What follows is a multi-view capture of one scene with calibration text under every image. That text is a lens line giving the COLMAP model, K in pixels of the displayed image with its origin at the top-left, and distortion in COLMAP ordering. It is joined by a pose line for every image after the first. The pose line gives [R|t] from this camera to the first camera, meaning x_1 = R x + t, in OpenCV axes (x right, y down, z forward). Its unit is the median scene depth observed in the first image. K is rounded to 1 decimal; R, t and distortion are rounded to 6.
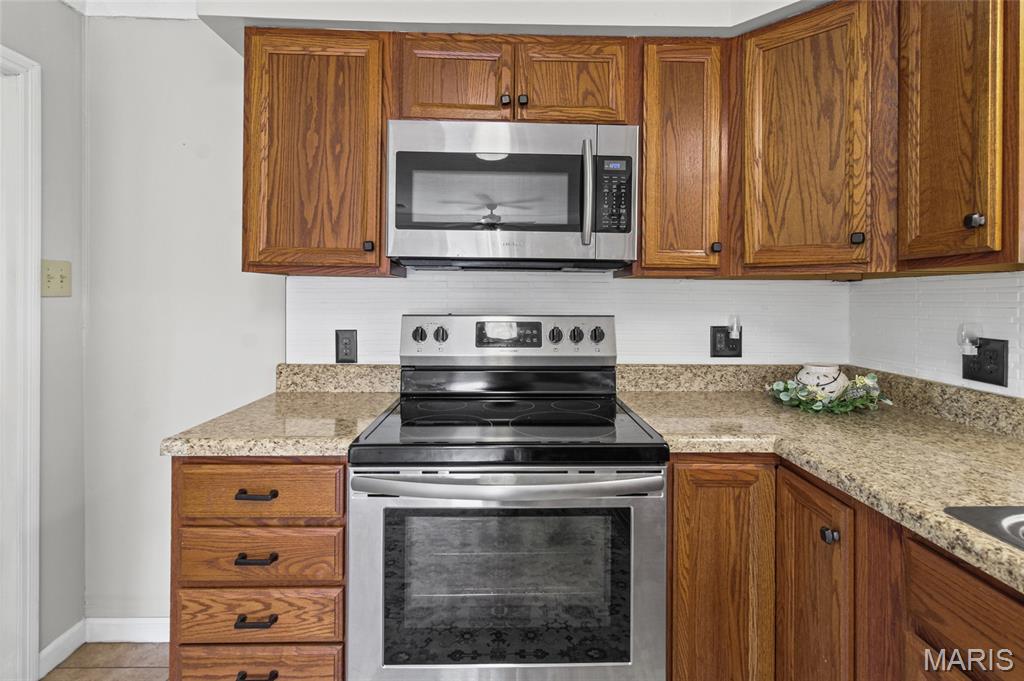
lens RADIAL K [[481.8, 0, 512.4], [0, 481.8, 339.4], [0, 0, 1]] dist [0.003637, 0.000027]
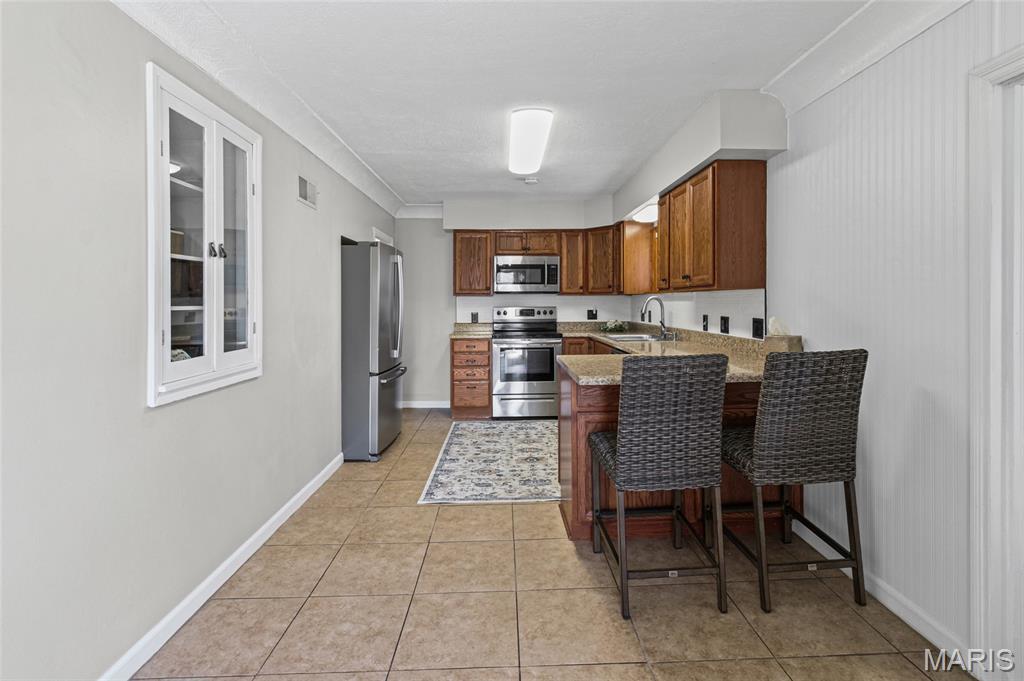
lens RADIAL K [[481.8, 0, 511.5], [0, 481.8, 341.5], [0, 0, 1]] dist [0.003637, 0.000027]
pose [[0.999913, -0.013162, -0.000965, -0.113491], [0.013147, 0.999811, -0.014321, 0.267516], [0.001153, 0.014307, 0.999897, -2.662206]]
